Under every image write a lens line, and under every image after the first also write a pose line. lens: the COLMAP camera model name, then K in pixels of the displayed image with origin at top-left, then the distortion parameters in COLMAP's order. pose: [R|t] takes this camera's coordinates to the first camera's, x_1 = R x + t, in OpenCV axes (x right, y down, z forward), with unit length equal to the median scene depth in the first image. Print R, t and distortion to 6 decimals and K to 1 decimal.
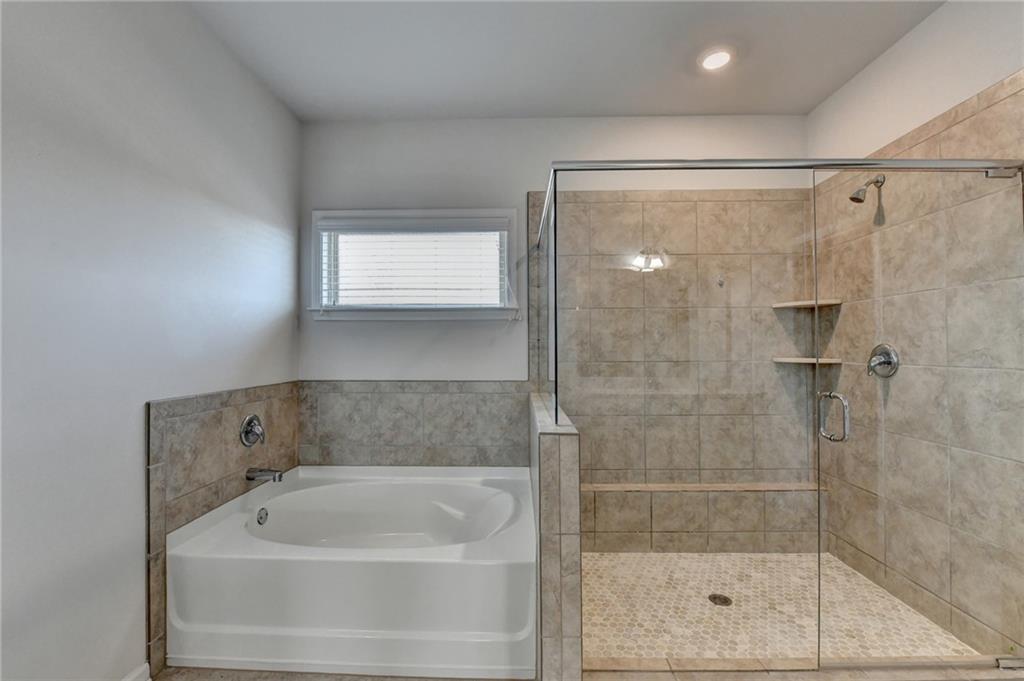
lens RADIAL K [[427.4, 0, 507.2], [0, 427.4, 345.3], [0, 0, 1]] dist [-0.002691, -0.000353]
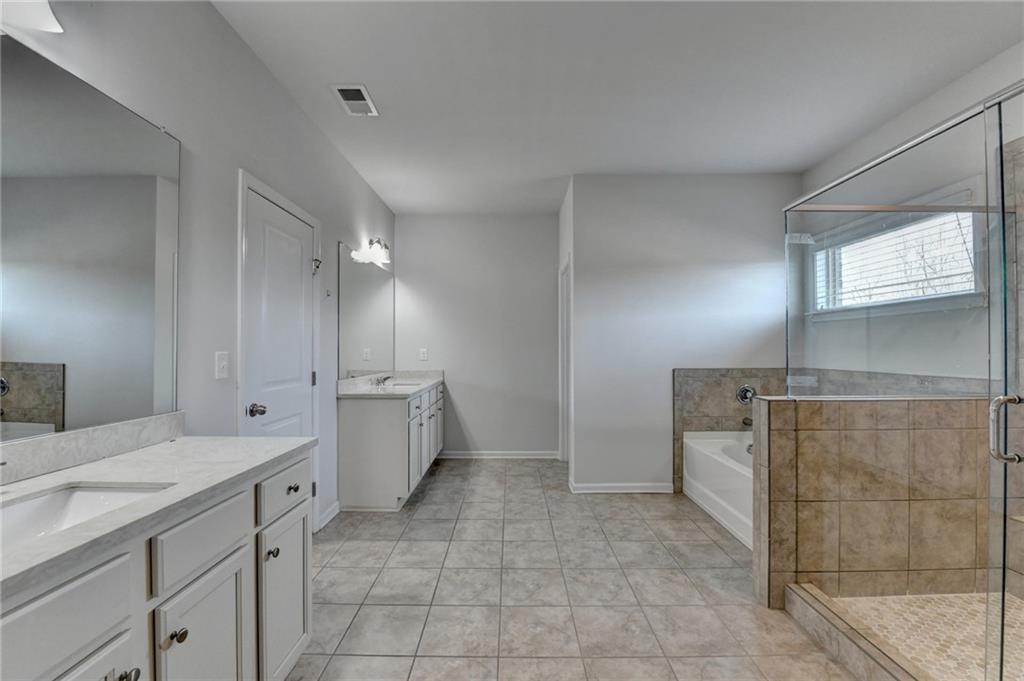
lens RADIAL K [[427.4, 0, 507.2], [0, 427.4, 345.3], [0, 0, 1]] dist [-0.002691, -0.000353]
pose [[0.027812, -0.006266, -0.999594, 1.080552], [0.014048, 0.999884, -0.005877, 0.009065], [0.999514, -0.013879, 0.027897, 0.049400]]
